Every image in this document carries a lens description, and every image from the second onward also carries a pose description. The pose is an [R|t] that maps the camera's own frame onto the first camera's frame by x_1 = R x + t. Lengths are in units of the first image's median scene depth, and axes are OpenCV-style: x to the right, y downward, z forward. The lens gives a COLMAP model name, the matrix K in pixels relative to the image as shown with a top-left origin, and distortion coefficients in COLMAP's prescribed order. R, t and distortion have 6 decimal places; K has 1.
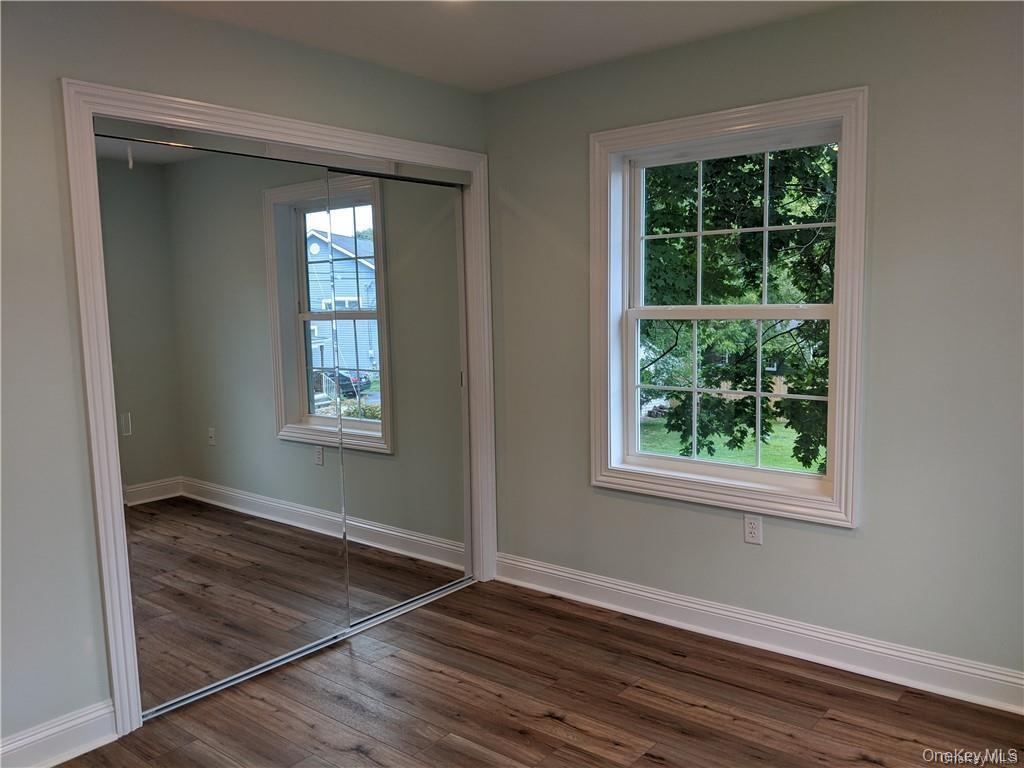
lens RADIAL K [[826.3, 0, 534.1], [0, 826.3, 391.7], [0, 0, 1]] dist [0.066373, -0.125757]
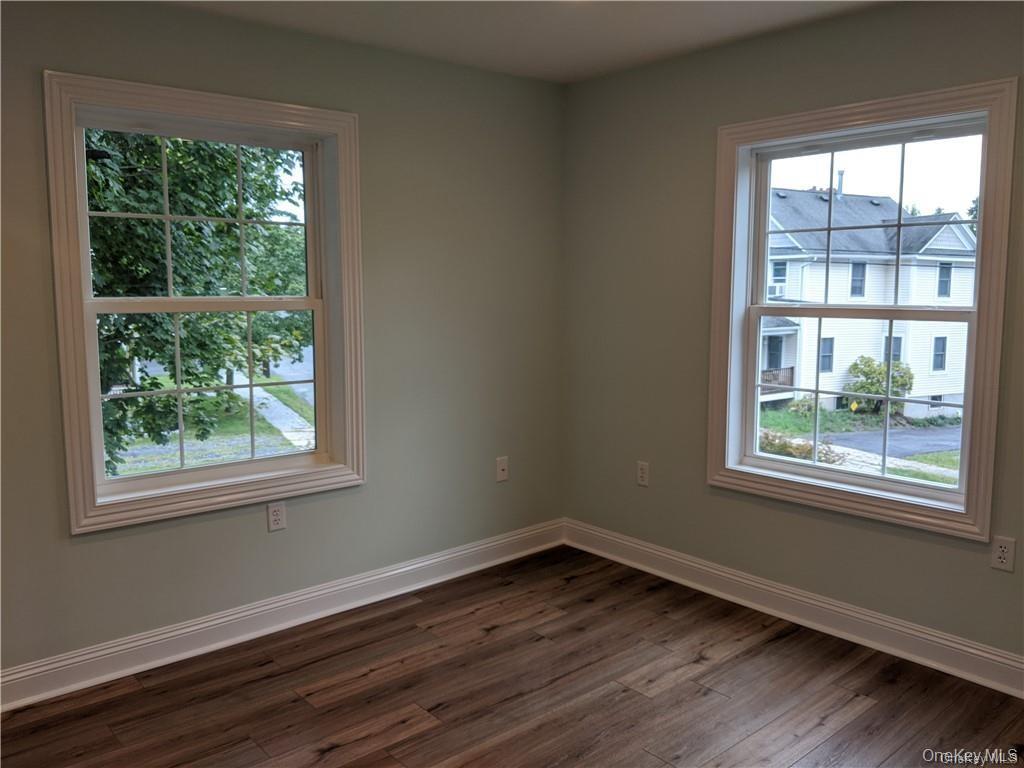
lens RADIAL K [[826.3, 0, 526.7], [0, 826.3, 389.1], [0, 0, 1]] dist [0.066373, -0.125757]
pose [[0.184694, -0.112174, 0.976373, -0.718678], [0.110163, 0.989567, 0.092851, -0.054832], [-0.976602, 0.090411, 0.195125, 0.528733]]
